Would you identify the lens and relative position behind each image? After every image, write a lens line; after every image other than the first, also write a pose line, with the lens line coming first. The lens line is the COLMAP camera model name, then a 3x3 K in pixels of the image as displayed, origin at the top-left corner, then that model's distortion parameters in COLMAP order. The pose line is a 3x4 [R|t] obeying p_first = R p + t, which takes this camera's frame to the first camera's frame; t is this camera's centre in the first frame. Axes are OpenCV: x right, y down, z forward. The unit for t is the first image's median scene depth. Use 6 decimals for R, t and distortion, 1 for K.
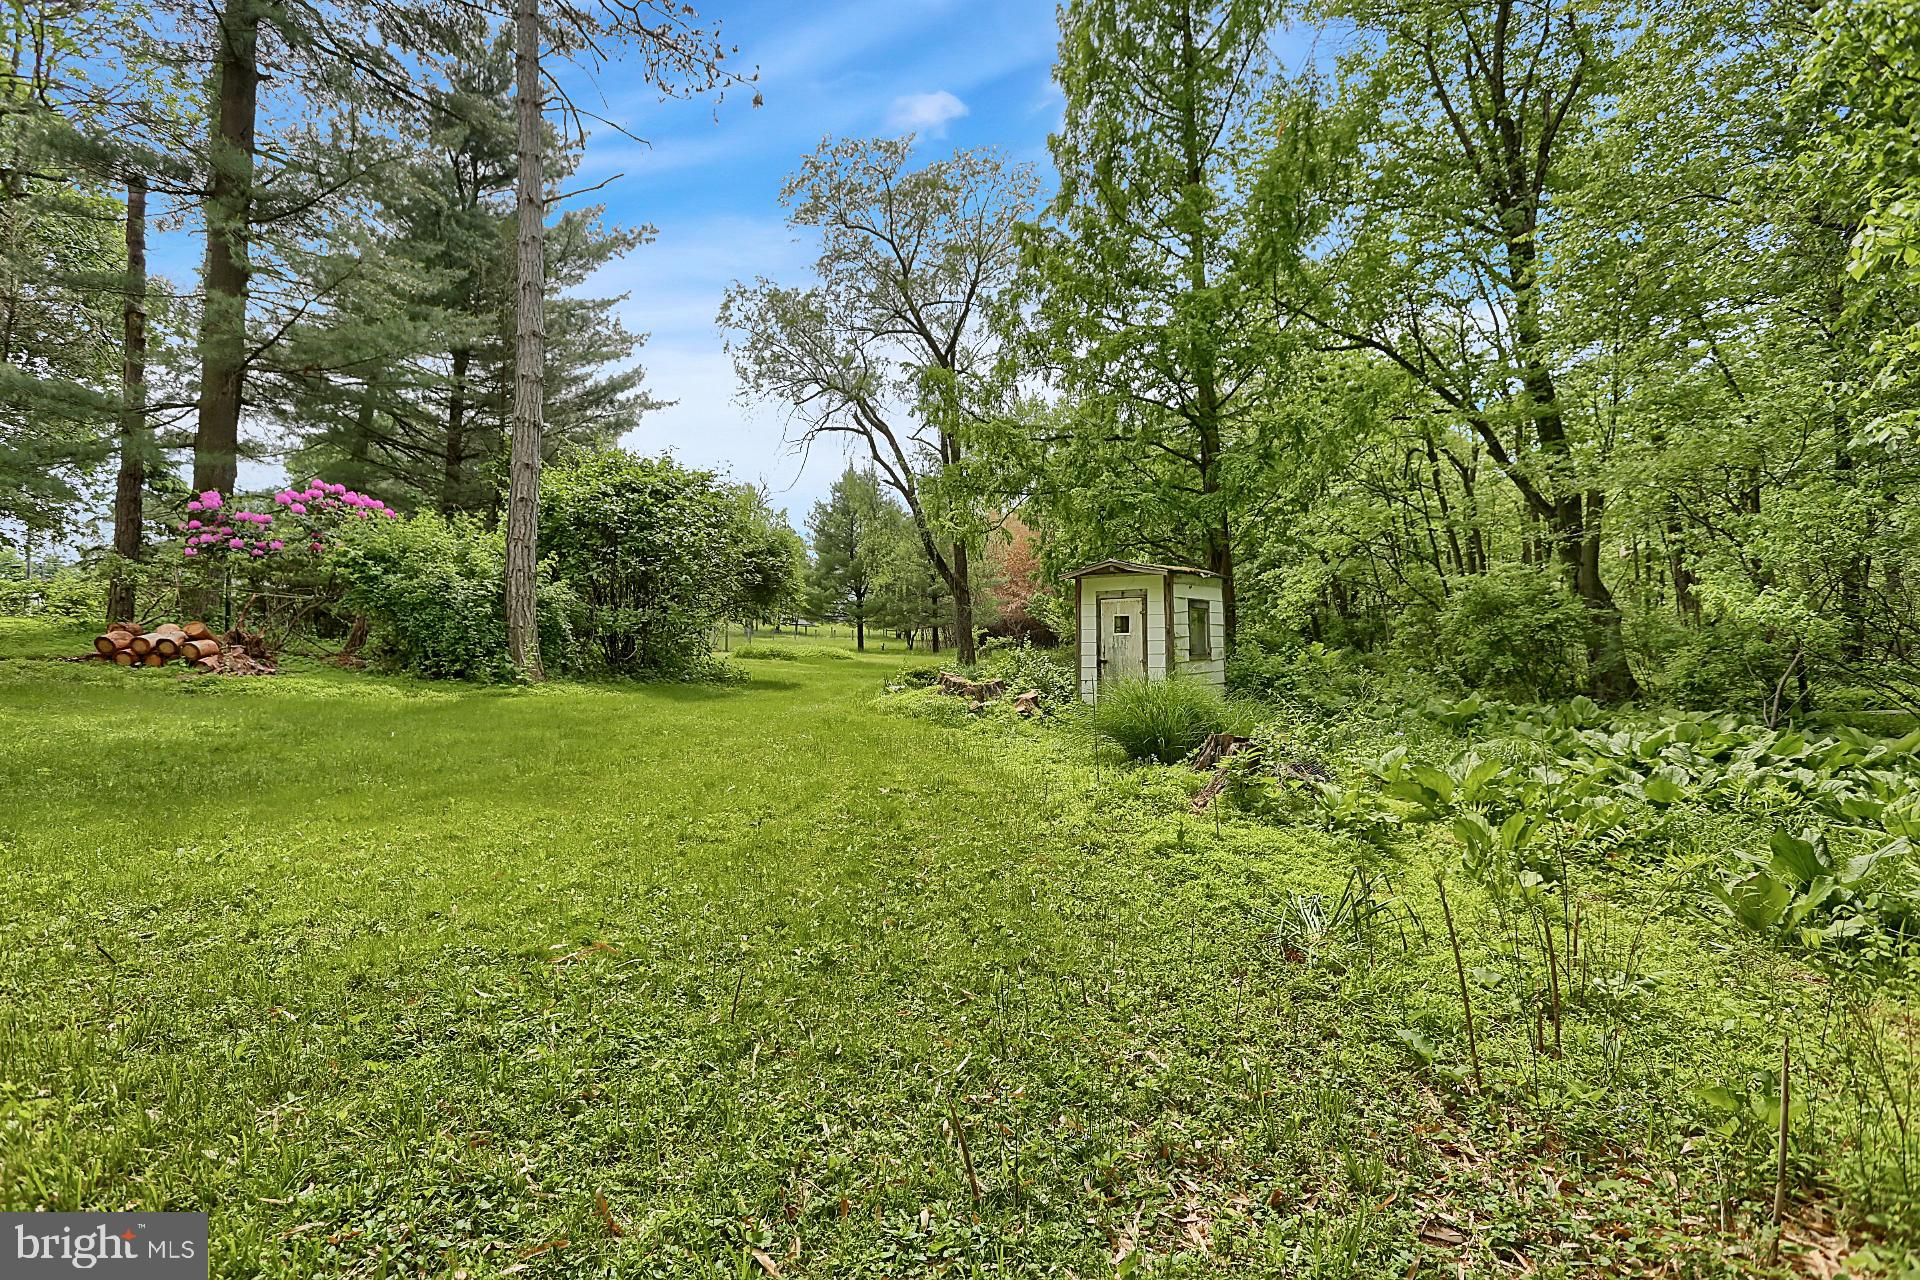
lens RADIAL K [[974.1, 0, 960.0], [0, 974.1, 640.0], [0, 0, 1]] dist [-0.061440, 0.032233]
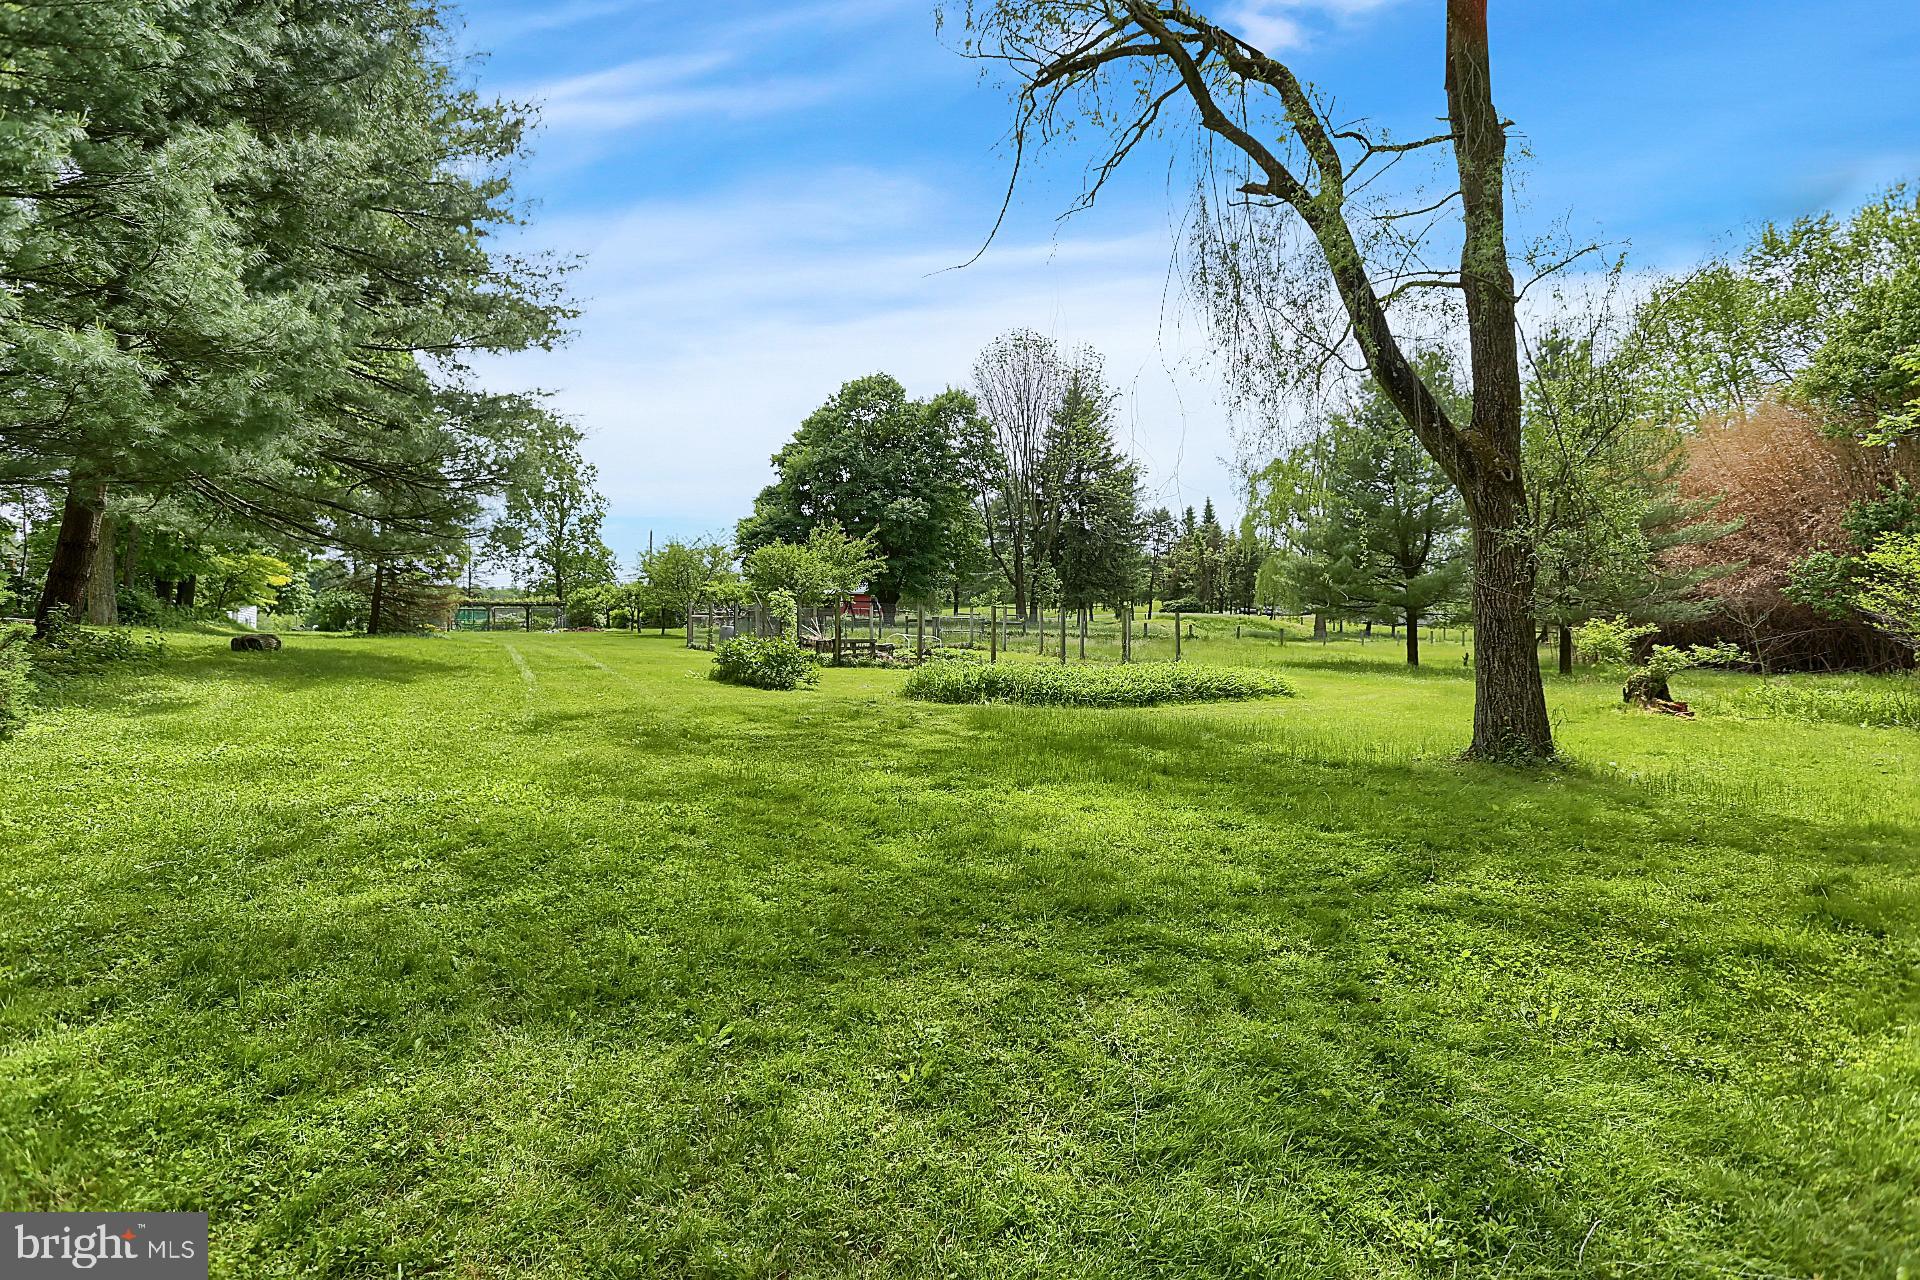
lens RADIAL K [[974.1, 0, 960.0], [0, 974.1, 640.0], [0, 0, 1]] dist [-0.061440, 0.032233]
pose [[0.813513, -0.005039, -0.581525, 0.039421], [-0.001682, 0.999938, -0.011019, 0.005303], [0.581544, 0.009942, 0.813454, 0.650527]]
